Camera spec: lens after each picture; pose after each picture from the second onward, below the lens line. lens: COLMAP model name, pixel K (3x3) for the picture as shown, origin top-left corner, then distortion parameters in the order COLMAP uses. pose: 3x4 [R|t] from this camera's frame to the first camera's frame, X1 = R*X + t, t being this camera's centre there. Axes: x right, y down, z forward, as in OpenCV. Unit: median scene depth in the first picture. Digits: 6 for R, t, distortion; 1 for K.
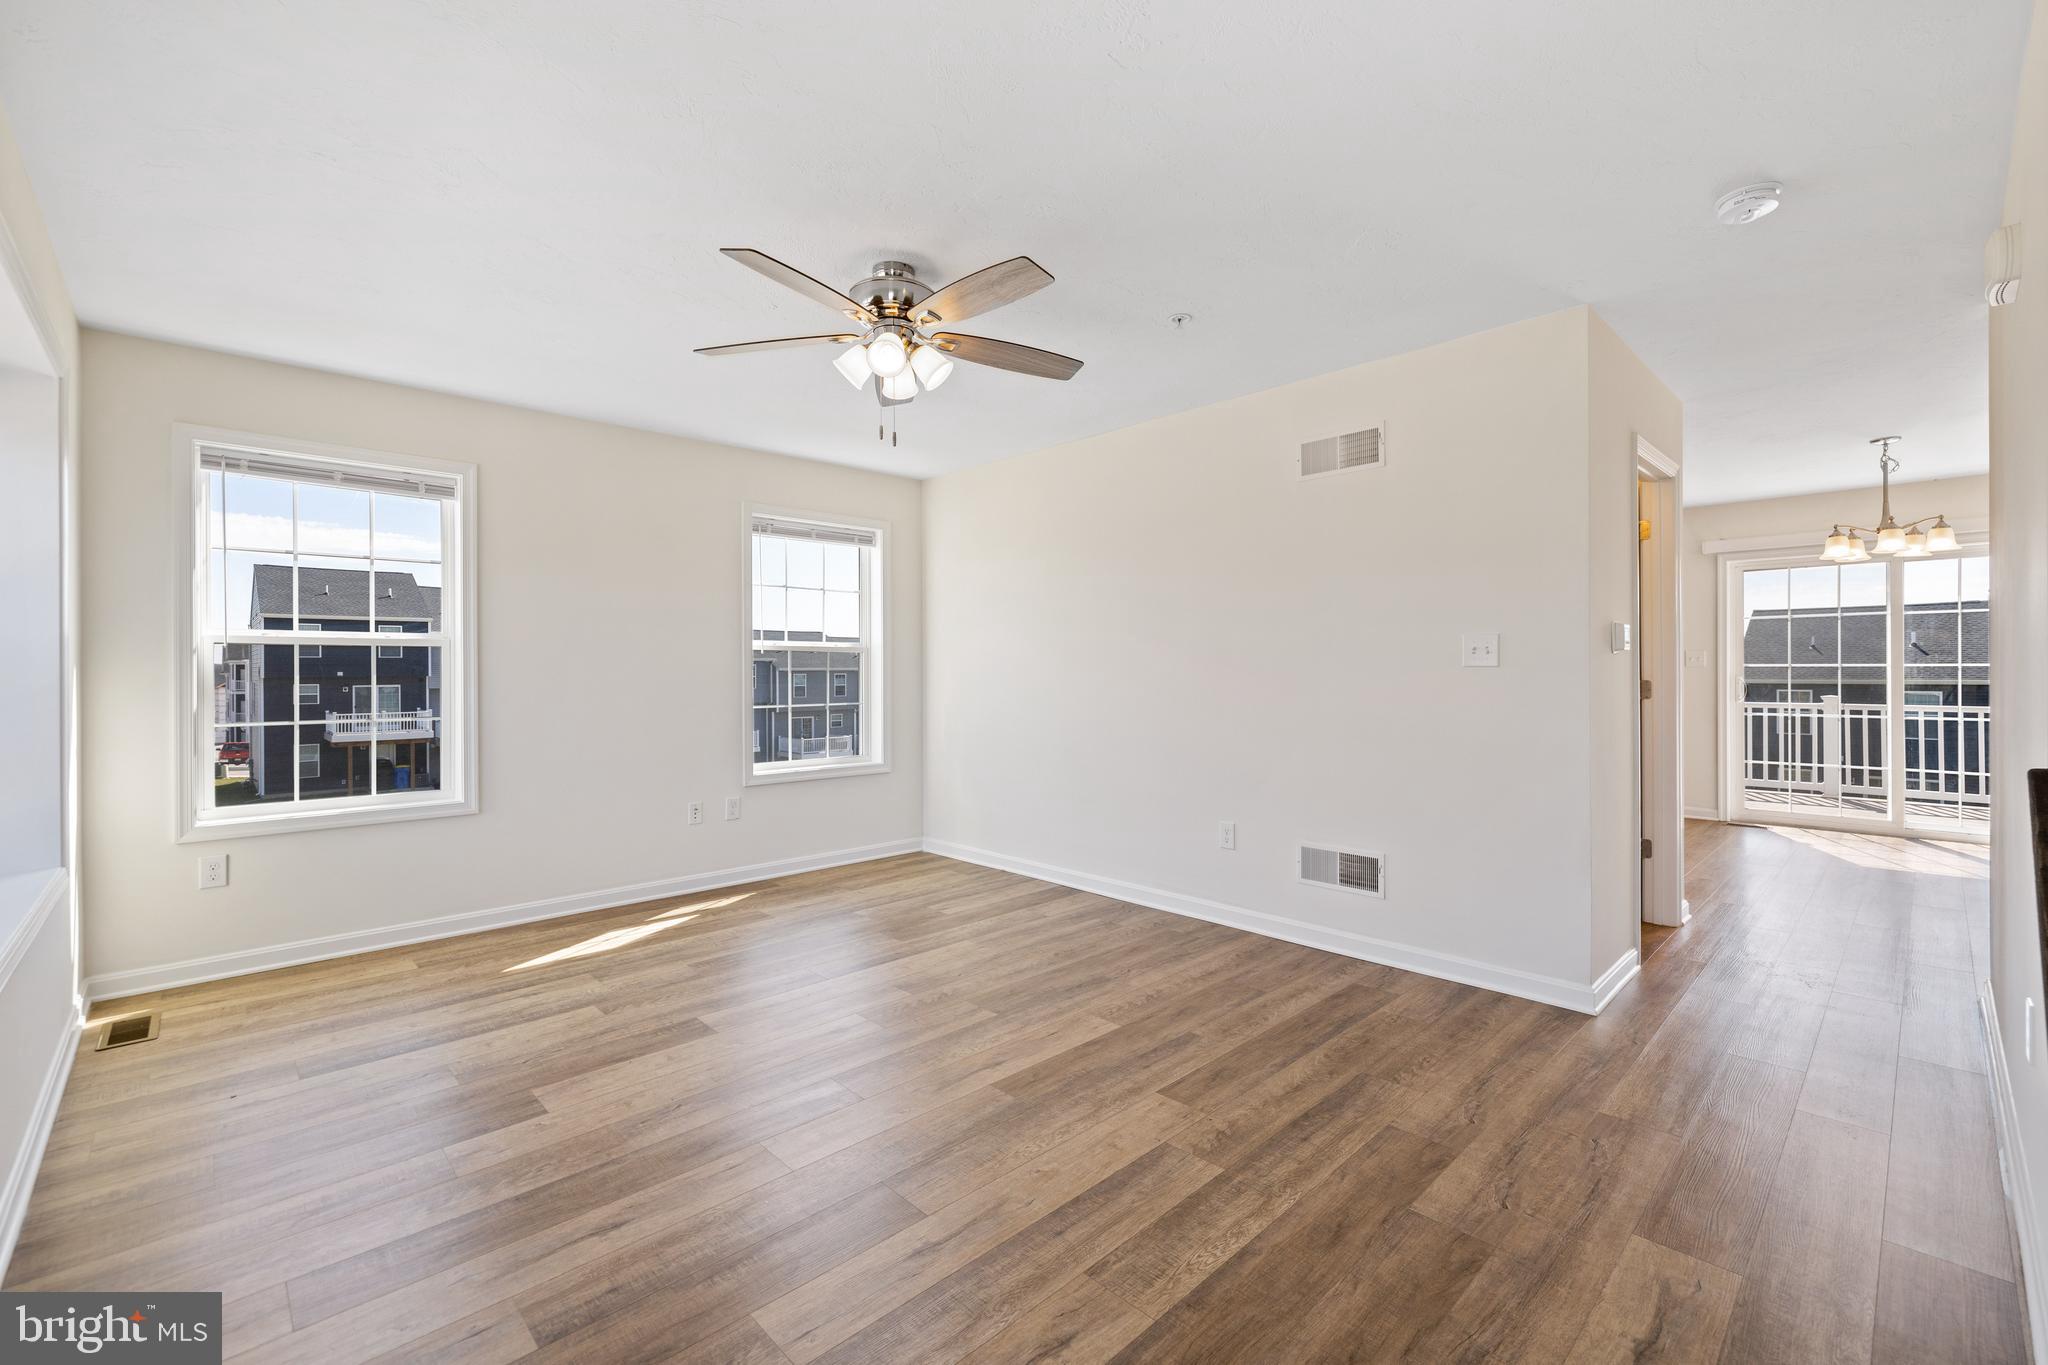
lens RADIAL K [[866.6, 0, 1024.5], [0, 866.6, 674.1], [0, 0, 1]] dist [0.001882, 0.000649]
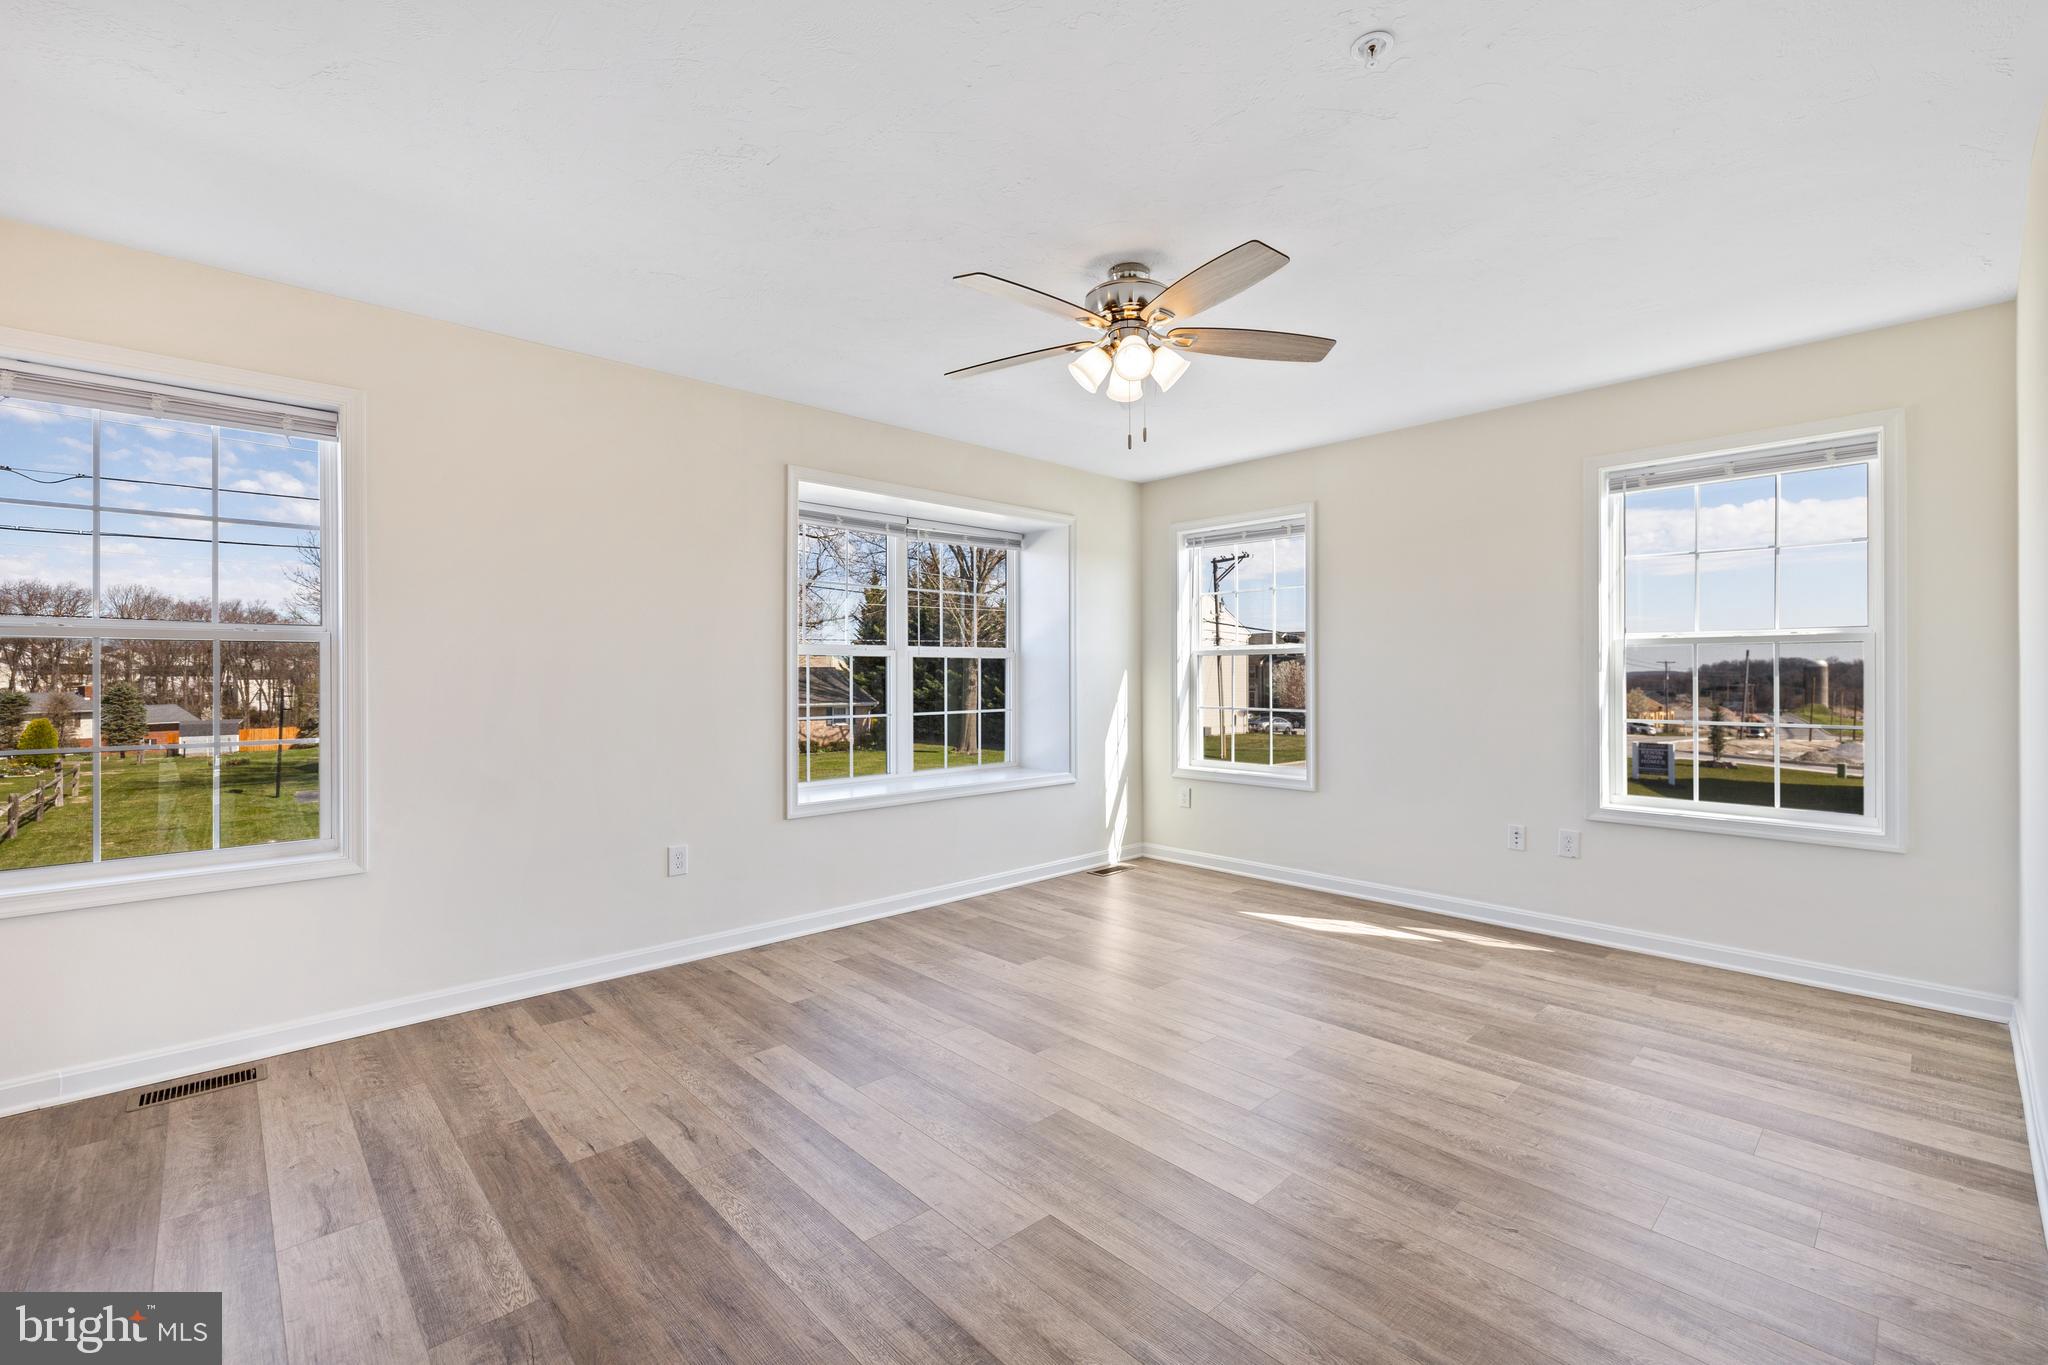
lens RADIAL K [[866.6, 0, 1024.5], [0, 866.6, 674.1], [0, 0, 1]] dist [0.001882, 0.000649]
pose [[-0.010075, 0.003607, -0.999943, 0.787975], [-0.000533, 0.999993, 0.003613, -0.009562], [0.999949, 0.000569, -0.010073, 0.827950]]
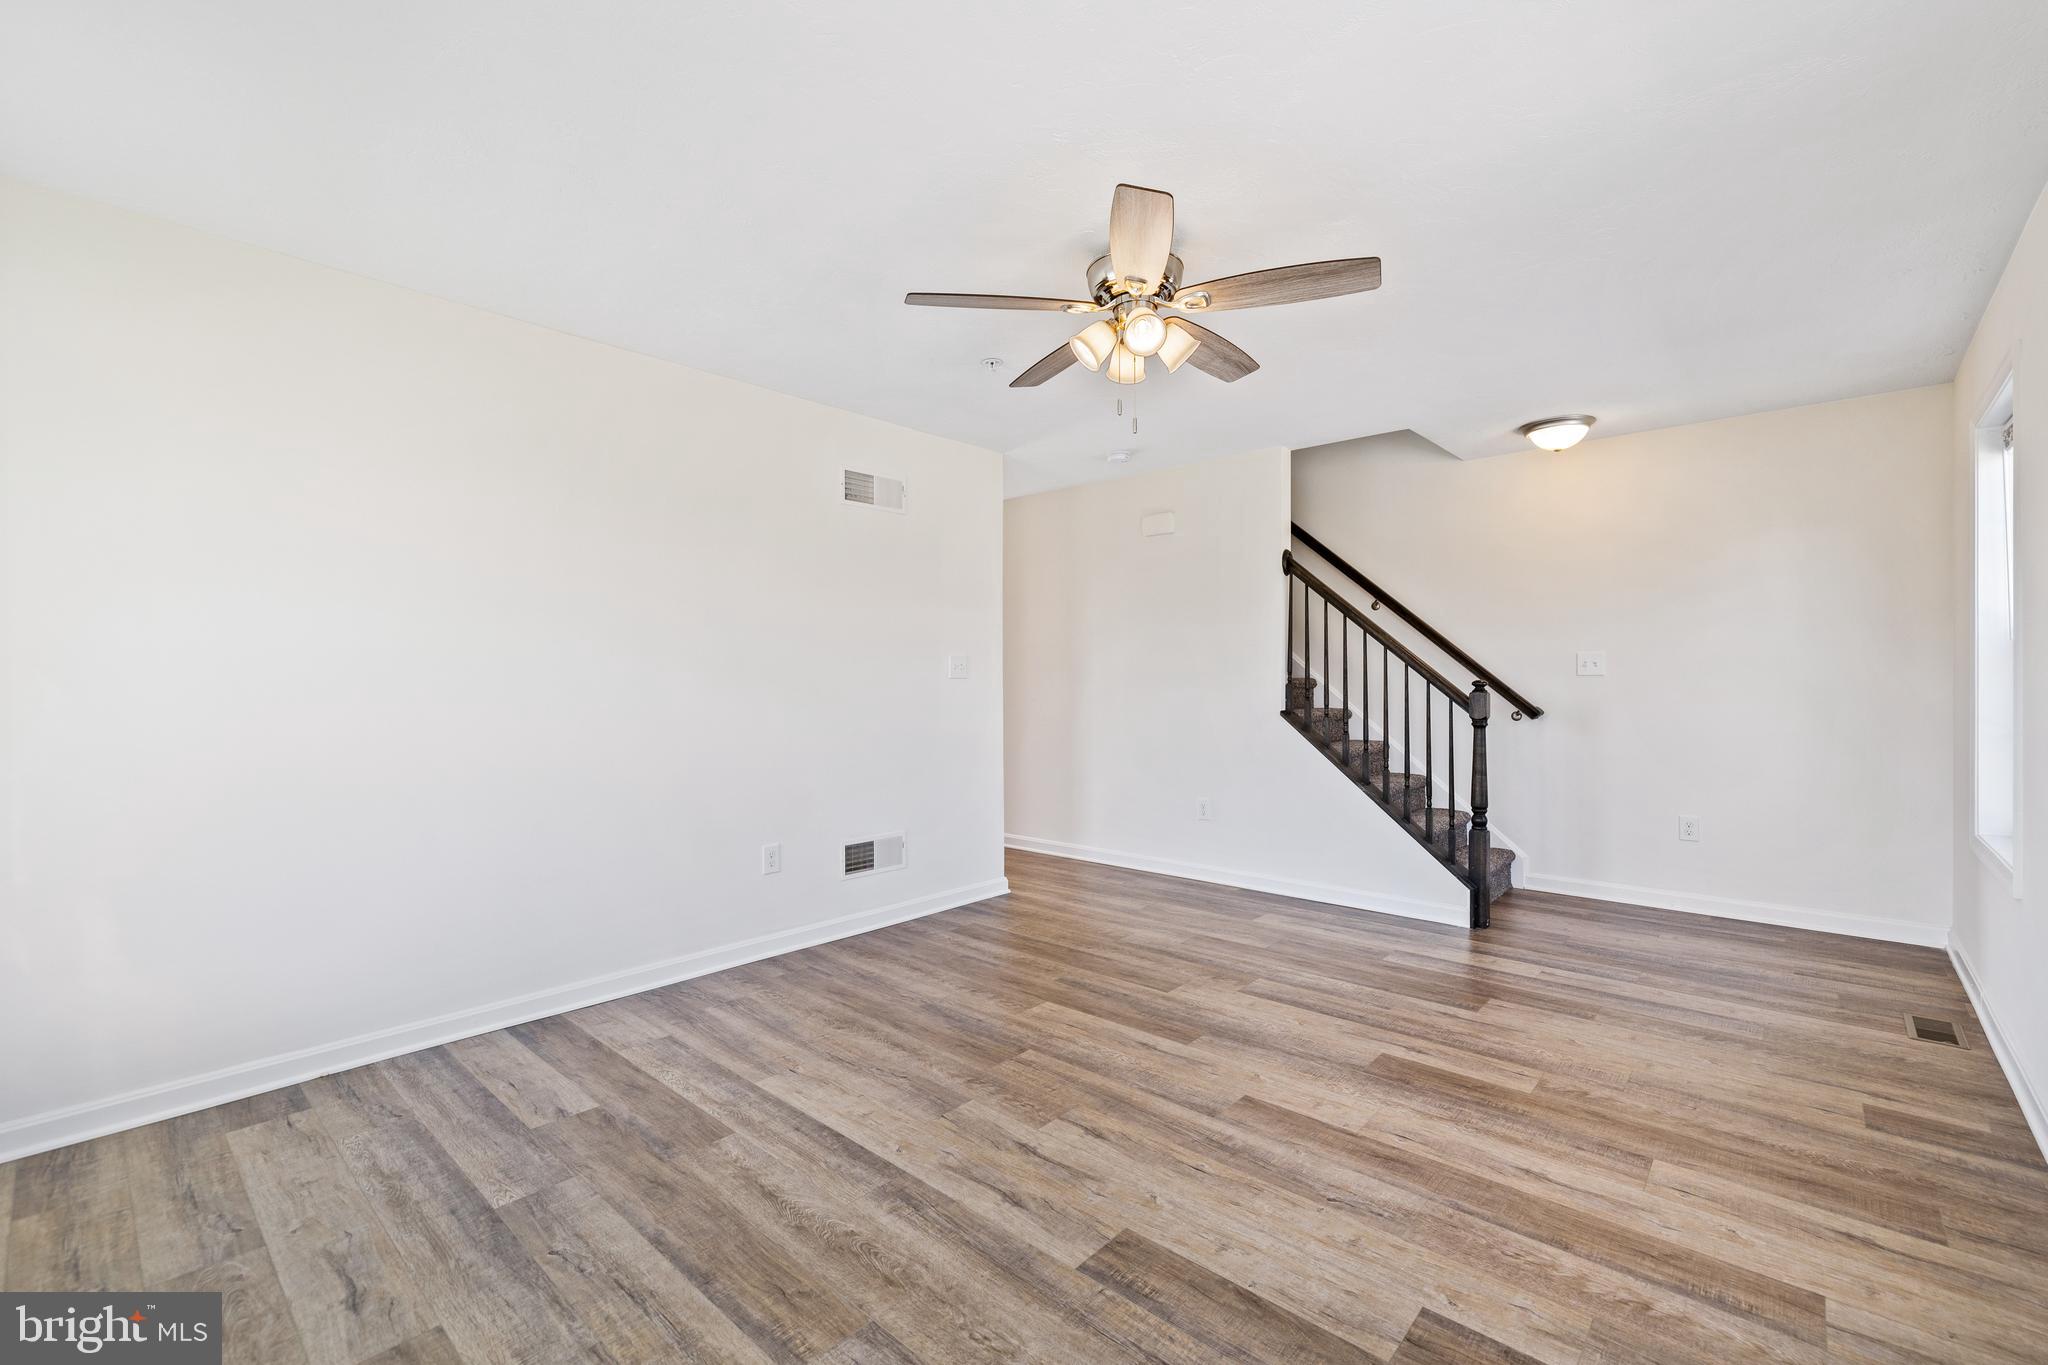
lens RADIAL K [[866.6, 0, 1024.5], [0, 866.6, 674.1], [0, 0, 1]] dist [0.001882, 0.000649]
pose [[-0.070000, 0.010785, 0.997489, -0.992460], [0.008170, 0.999914, -0.010238, -0.000053], [-0.997514, 0.007433, -0.070082, 1.102605]]
